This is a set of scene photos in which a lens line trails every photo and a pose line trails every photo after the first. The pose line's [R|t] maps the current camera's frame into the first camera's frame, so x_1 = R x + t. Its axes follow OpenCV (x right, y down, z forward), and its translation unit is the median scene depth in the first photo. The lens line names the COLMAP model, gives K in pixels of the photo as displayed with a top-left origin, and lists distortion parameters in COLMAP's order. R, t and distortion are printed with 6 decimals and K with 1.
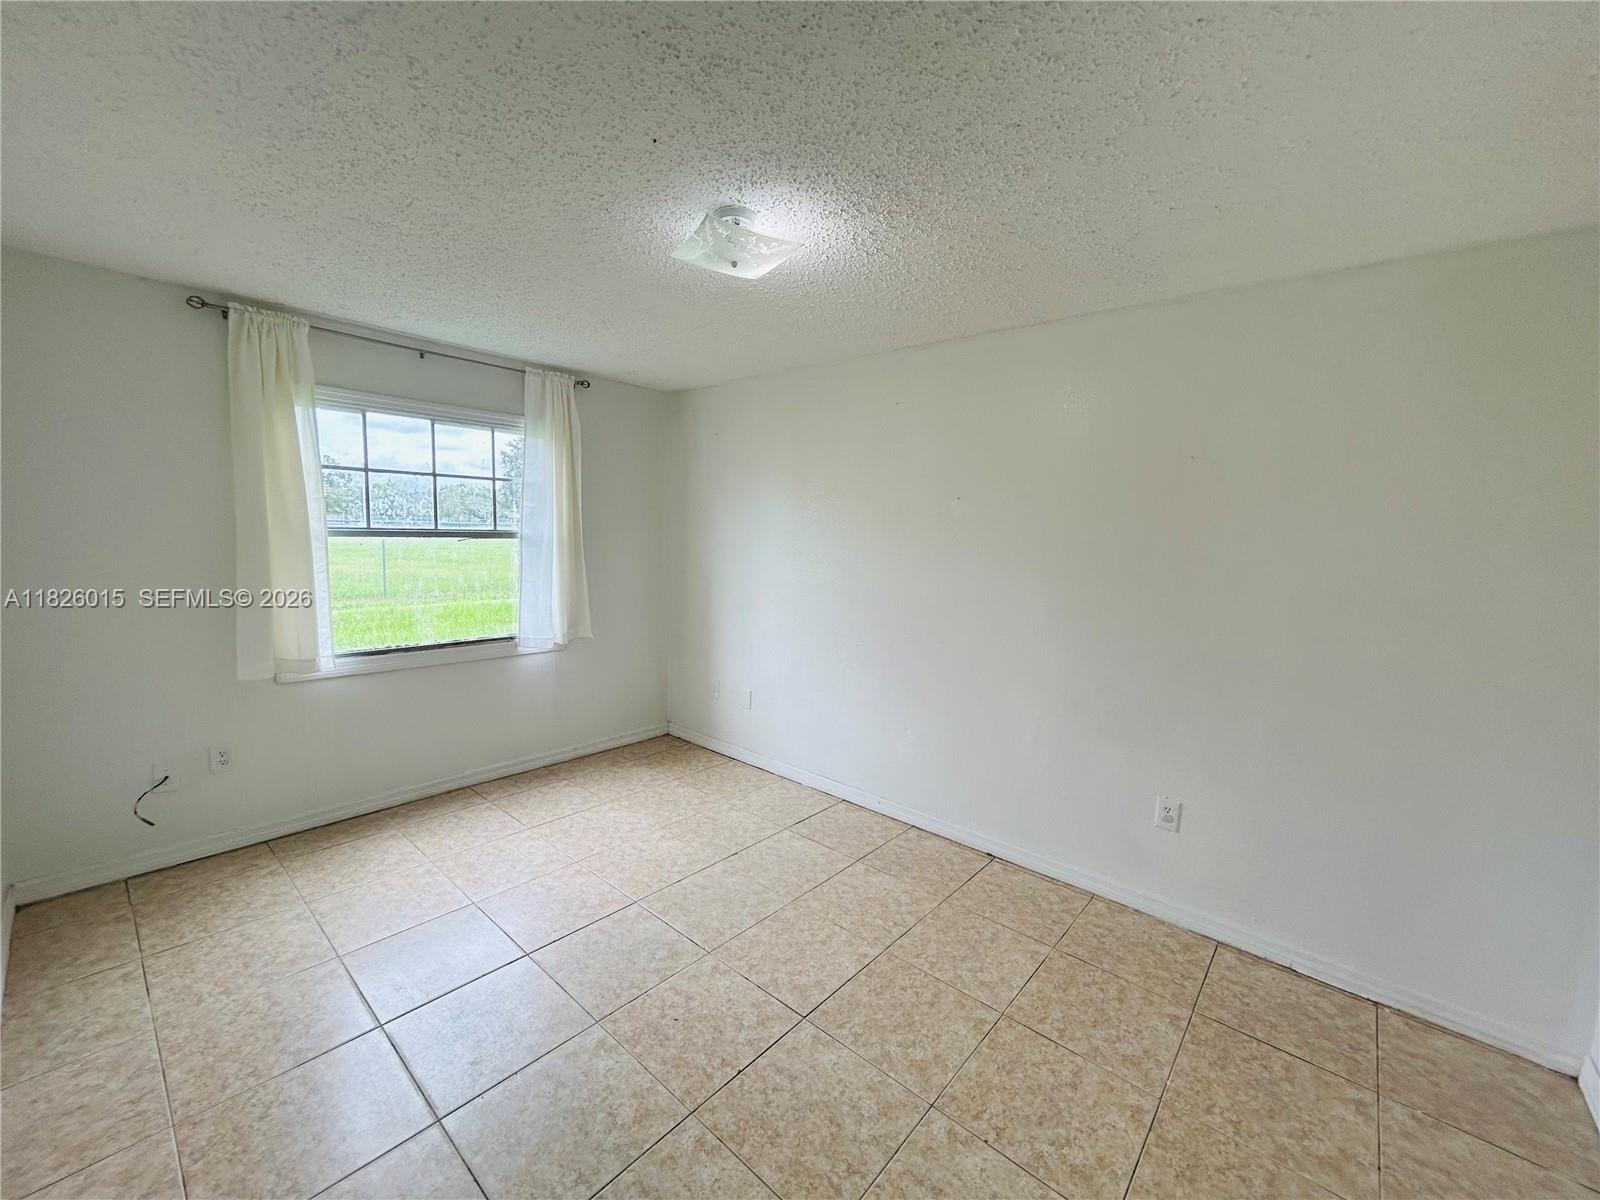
lens RADIAL K [[665.6, 0, 800.0], [0, 665.6, 600.0], [0, 0, 1]] dist [0.041203, -0.000143]
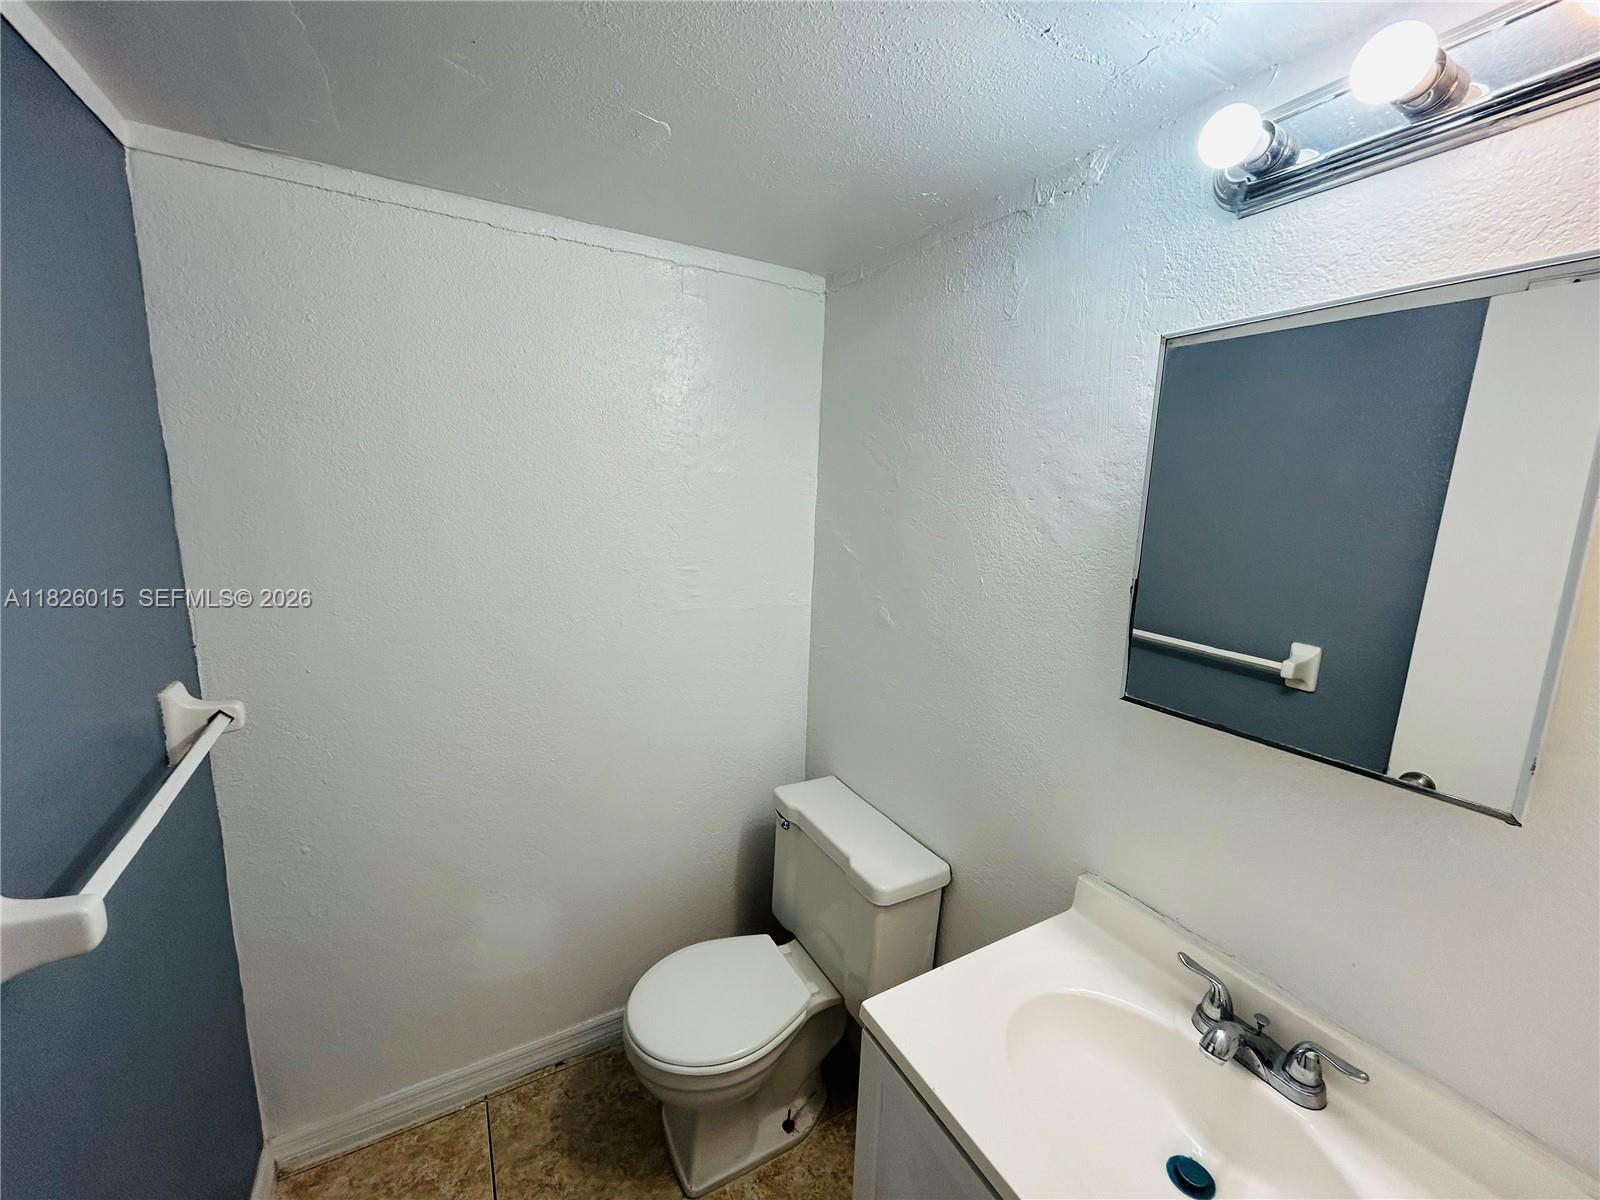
lens RADIAL K [[647.1, 0, 800.0], [0, 647.1, 600.0], [0, 0, 1]] dist [-0.001131, 0.011573]
pose [[0.352358, -0.197609, 0.914765, -0.452464], [0.079080, 0.980244, 0.181293, -0.078807], [-0.932518, 0.008460, 0.361024, 0.359233]]
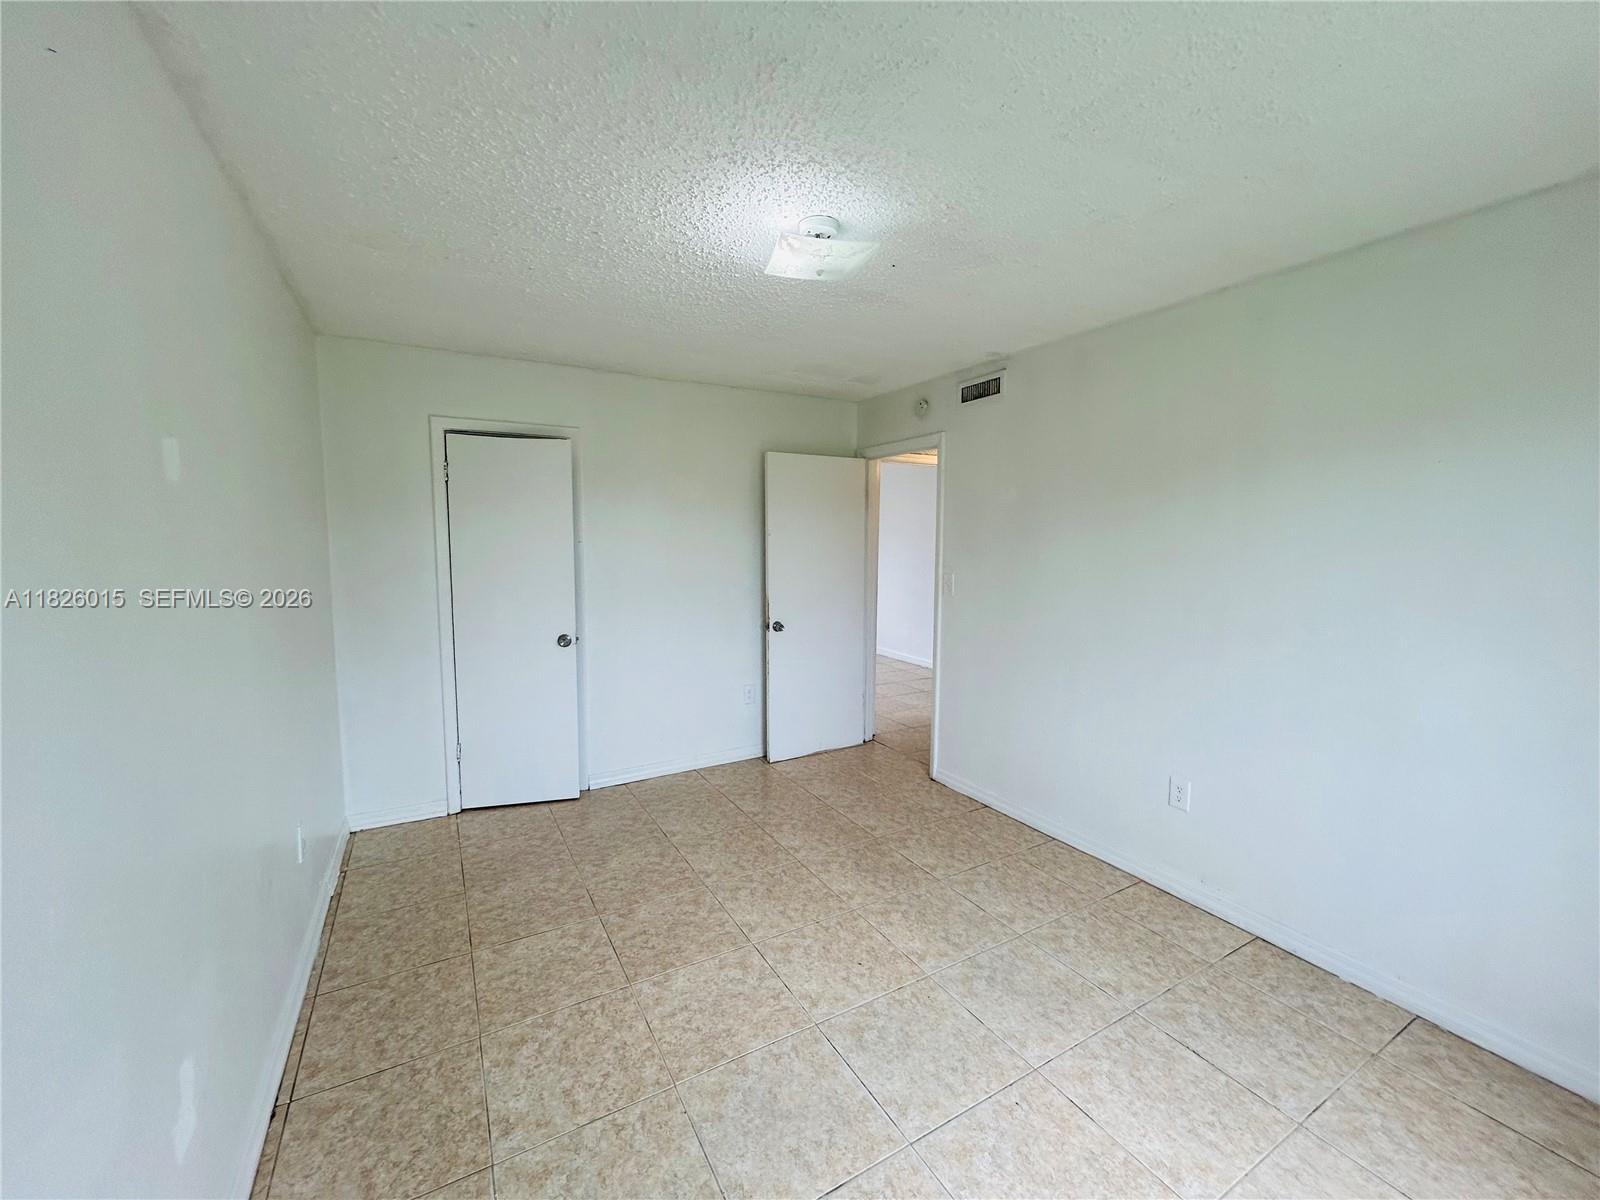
lens RADIAL K [[665.6, 0, 800.0], [0, 665.6, 600.0], [0, 0, 1]] dist [0.041203, -0.000143]
pose [[-0.945967, -0.064024, 0.317879, -0.397843], [0.005826, 0.976800, 0.214074, -0.209847], [-0.324210, 0.204359, -0.923648, 1.900780]]
